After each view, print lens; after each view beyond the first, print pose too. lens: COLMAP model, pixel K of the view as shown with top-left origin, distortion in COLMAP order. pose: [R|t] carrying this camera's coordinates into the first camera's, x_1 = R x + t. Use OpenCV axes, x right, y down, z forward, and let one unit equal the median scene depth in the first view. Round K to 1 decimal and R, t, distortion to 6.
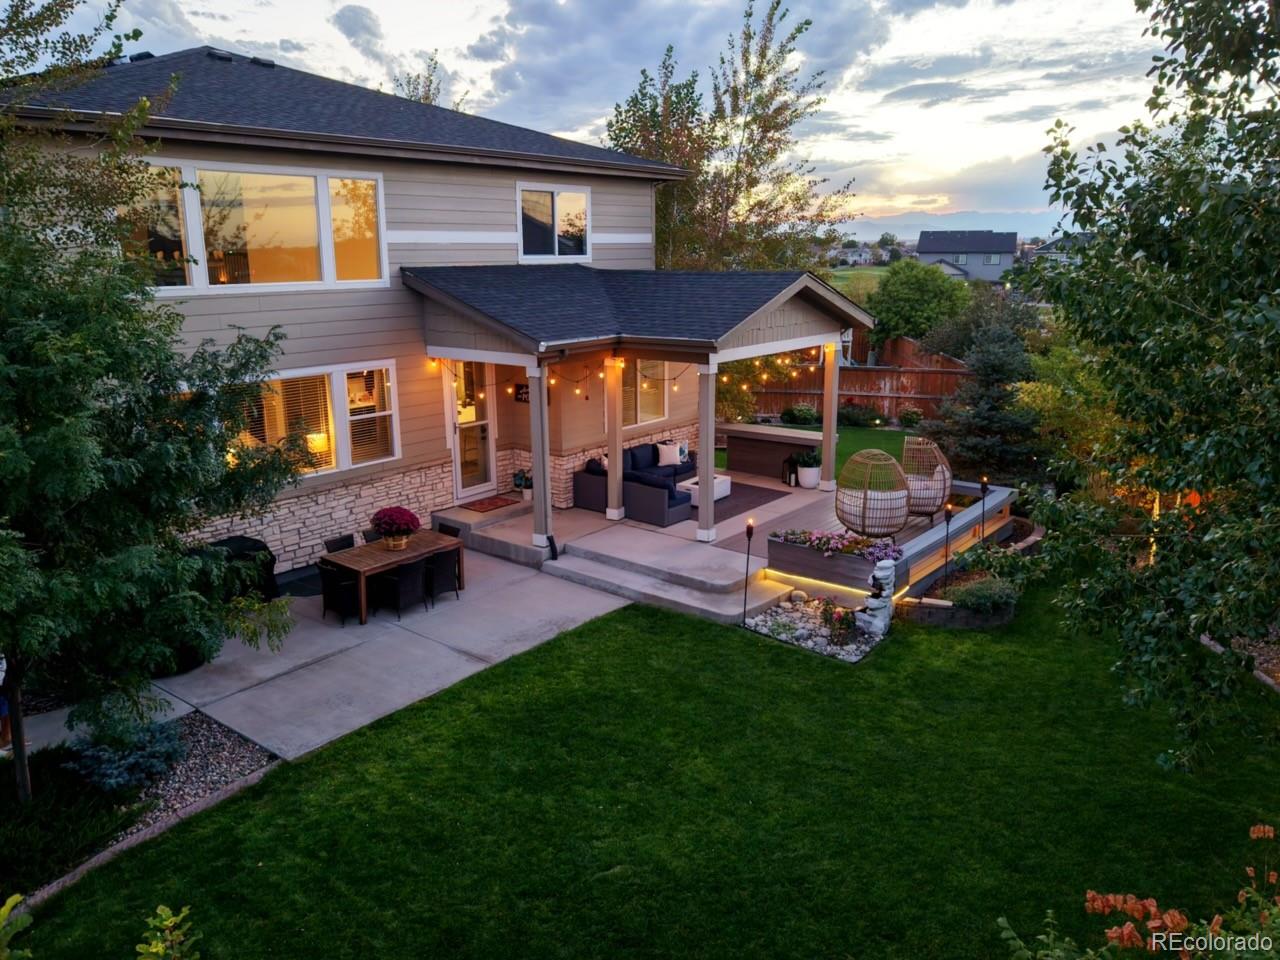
lens RADIAL K [[964.1, 0, 640.0], [0, 964.1, 480.0], [0, 0, 1]] dist [0.096528, -0.193152]
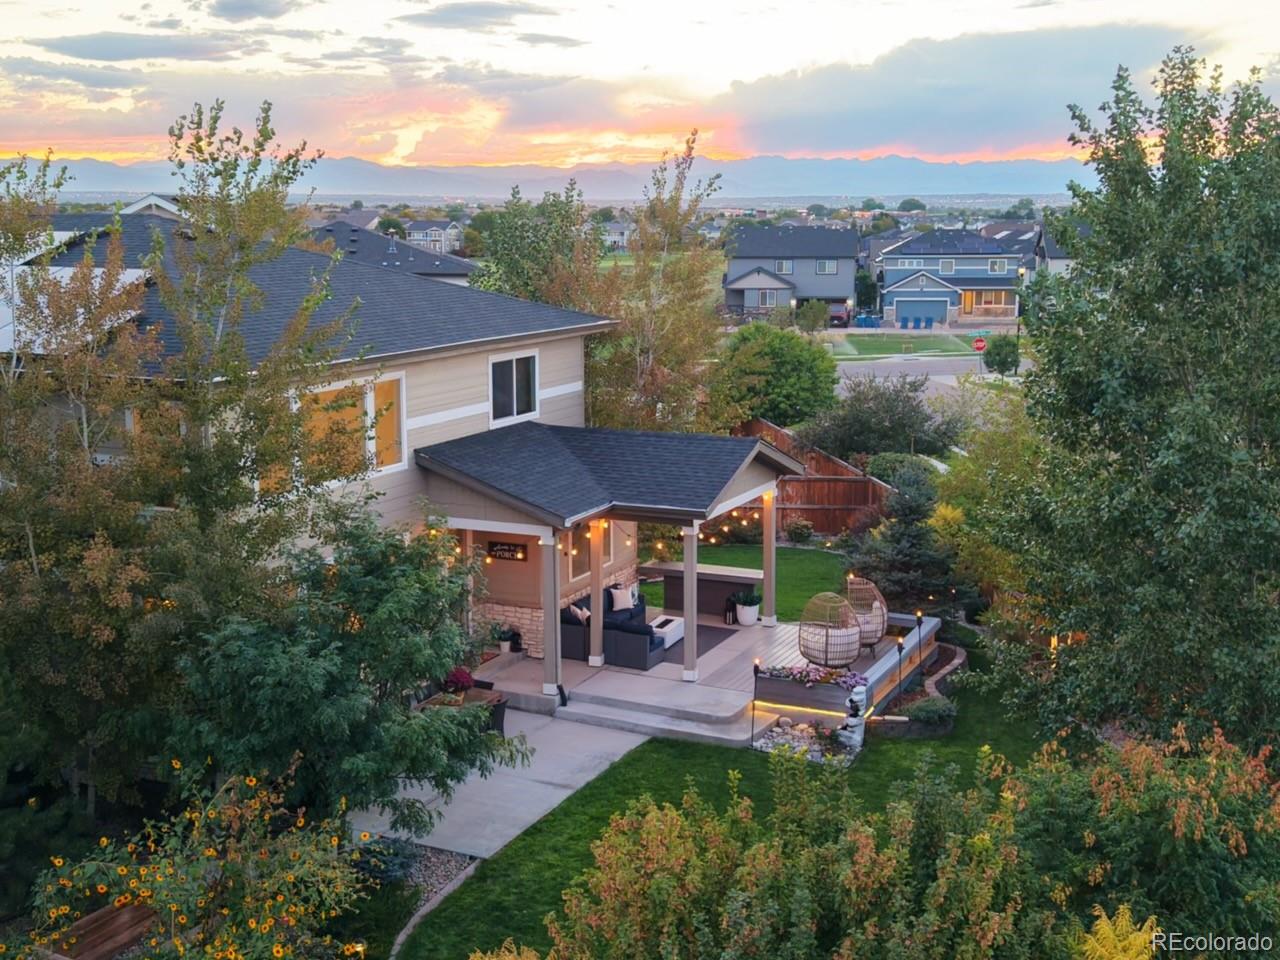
lens RADIAL K [[1550.9, 0, 640.0], [0, 1550.9, 480.0], [0, 0, 1]] dist [0.132946, -0.016741]
pose [[0.973191, -0.032724, 0.227658, -0.413961], [0.047823, 0.996984, -0.061123, -0.065124], [-0.224971, 0.070372, 0.971821, -0.803571]]
